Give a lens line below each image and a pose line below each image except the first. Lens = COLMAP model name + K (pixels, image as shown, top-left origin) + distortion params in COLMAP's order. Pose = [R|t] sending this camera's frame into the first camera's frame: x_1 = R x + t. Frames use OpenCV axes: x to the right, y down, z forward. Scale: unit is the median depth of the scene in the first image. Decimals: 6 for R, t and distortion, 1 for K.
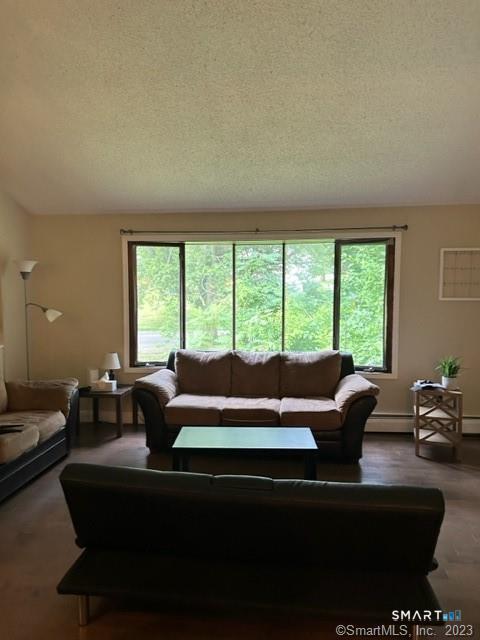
lens RADIAL K [[482.0, 0, 234.7], [0, 482.0, 323.5], [0, 0, 1]] dist [0.056343, -0.060704]
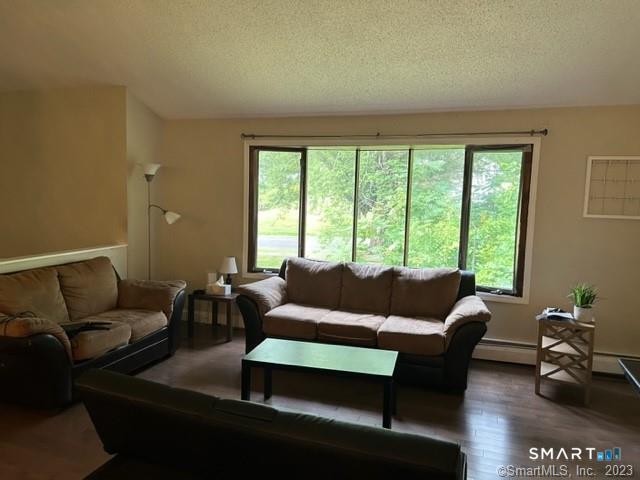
lens RADIAL K [[482.0, 0, 319.2], [0, 482.0, 239.8], [0, 0, 1]] dist [0.056343, -0.060704]
pose [[0.979445, 0.046975, -0.196165, 0.134787], [-0.043139, 0.998786, 0.023788, -0.007900], [0.197044, -0.014837, 0.980282, 0.058574]]
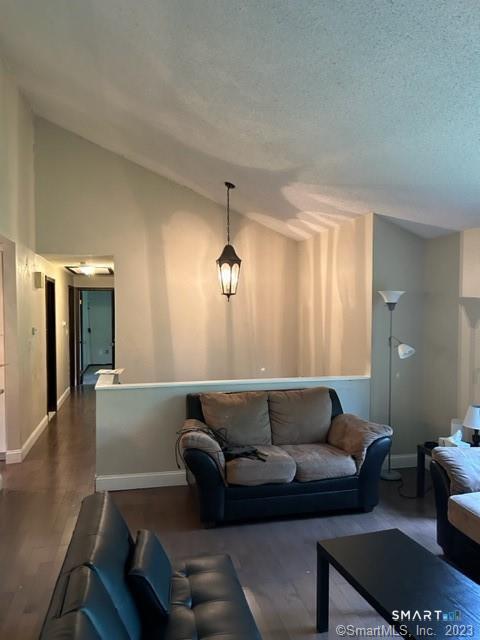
lens RADIAL K [[482.0, 0, 244.8], [0, 482.0, 319.4], [0, 0, 1]] dist [0.056343, -0.060704]
pose [[0.347057, 0.030422, -0.937350, 0.361353], [-0.071624, 0.997415, 0.005852, -0.059416], [0.935105, 0.065106, 0.348339, 0.413532]]
